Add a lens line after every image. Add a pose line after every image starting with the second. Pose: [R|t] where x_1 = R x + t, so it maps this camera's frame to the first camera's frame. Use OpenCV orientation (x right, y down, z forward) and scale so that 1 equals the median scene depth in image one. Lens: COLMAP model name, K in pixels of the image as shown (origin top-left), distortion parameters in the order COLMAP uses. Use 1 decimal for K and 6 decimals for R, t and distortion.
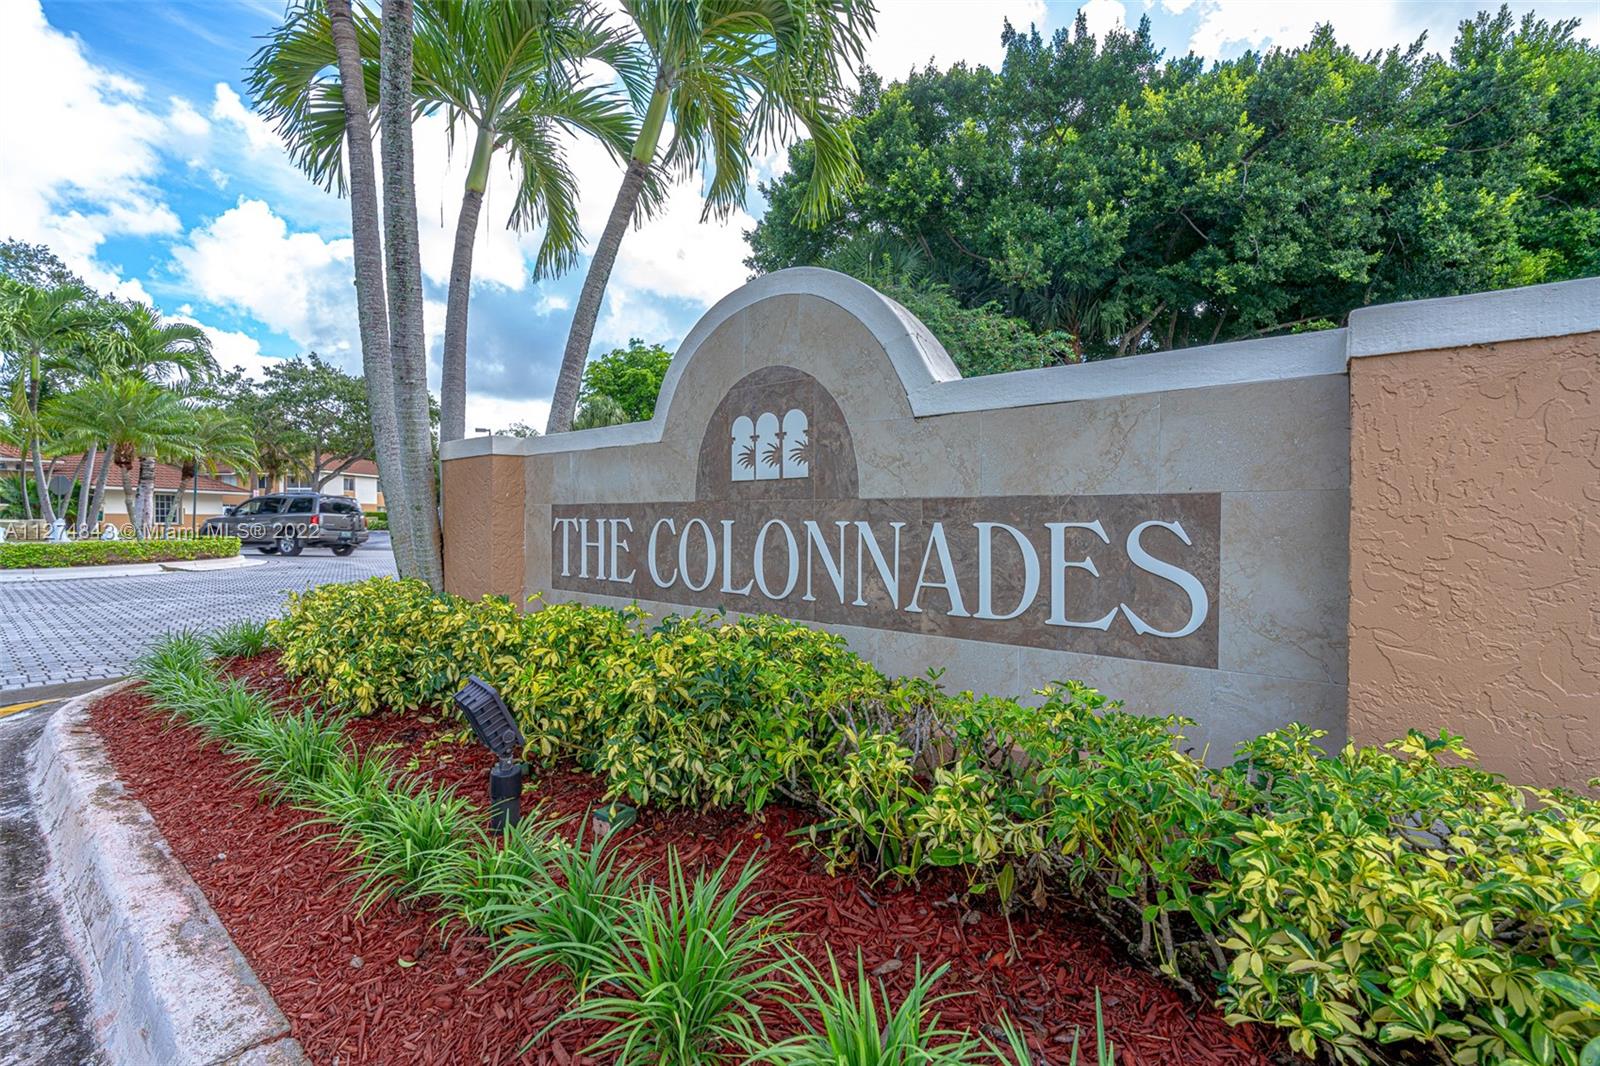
lens RADIAL K [[774.6, 0, 803.3], [0, 774.6, 526.8], [0, 0, 1]] dist [-0.003766, 0.001815]
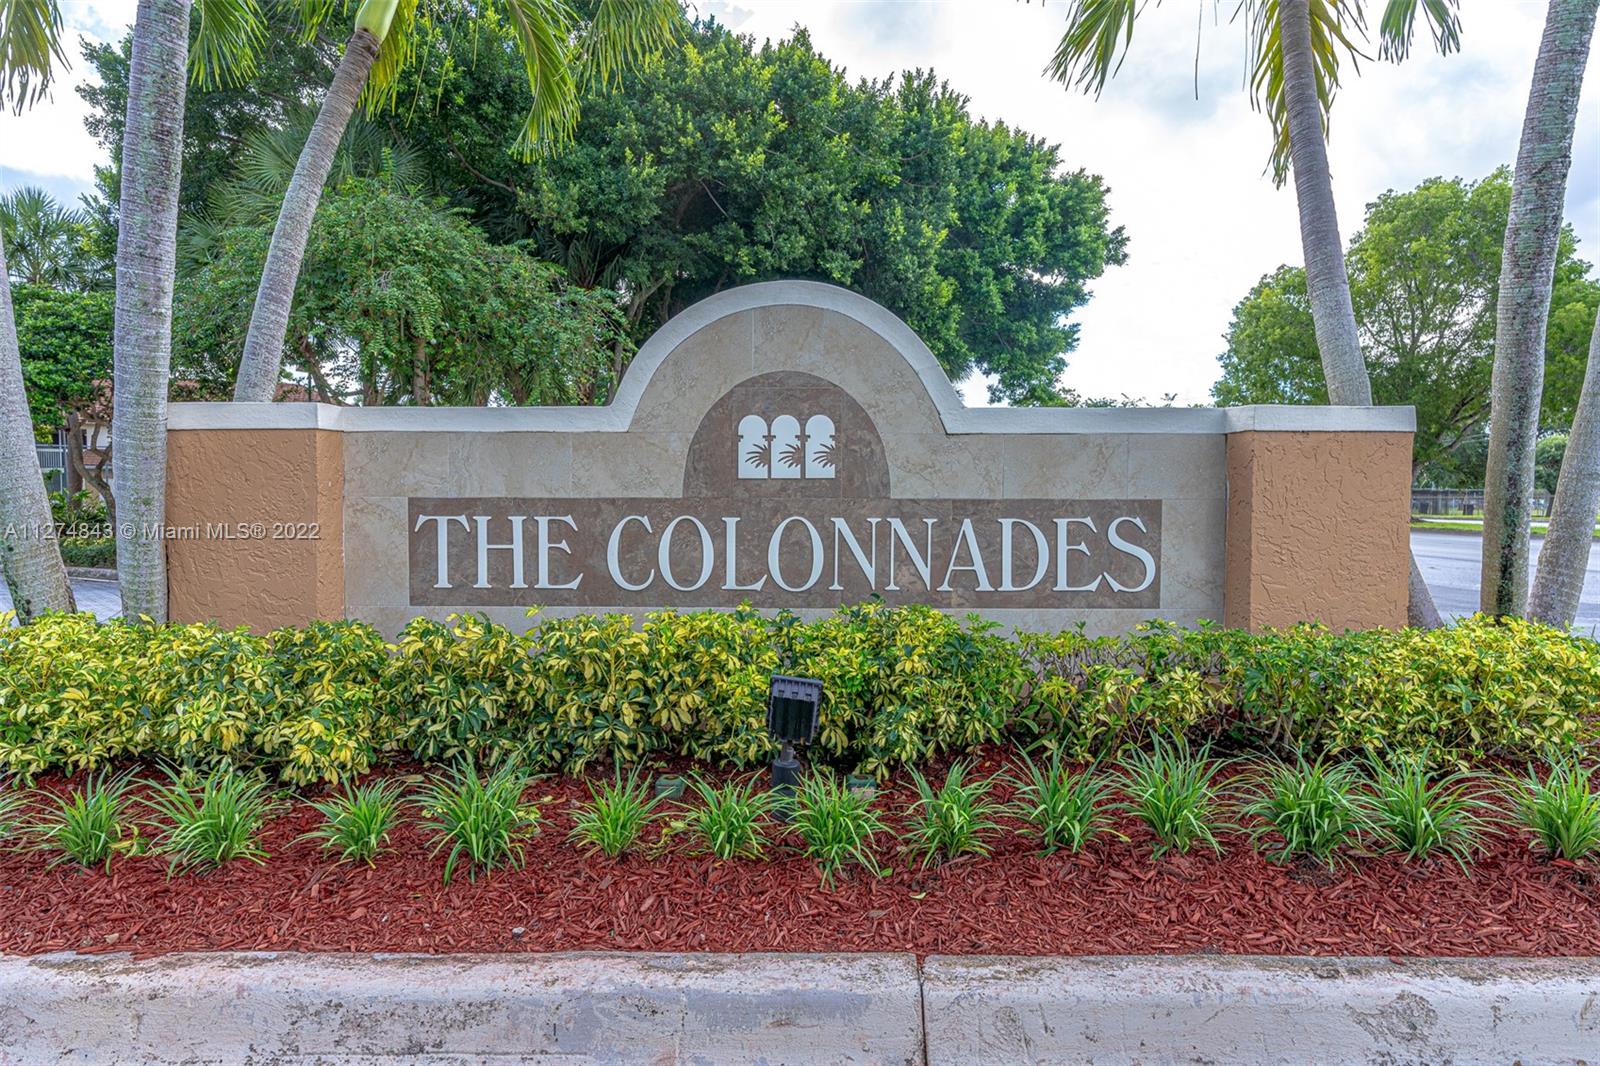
lens RADIAL K [[994.7, 0, 800.0], [0, 994.7, 533.0], [0, 0, 1]] dist [-0.002356, -0.001761]
pose [[0.728238, -0.029633, 0.684684, -0.930561], [0.005807, 0.999296, 0.037073, -0.036135], [-0.685300, -0.023022, 0.727897, 0.003092]]
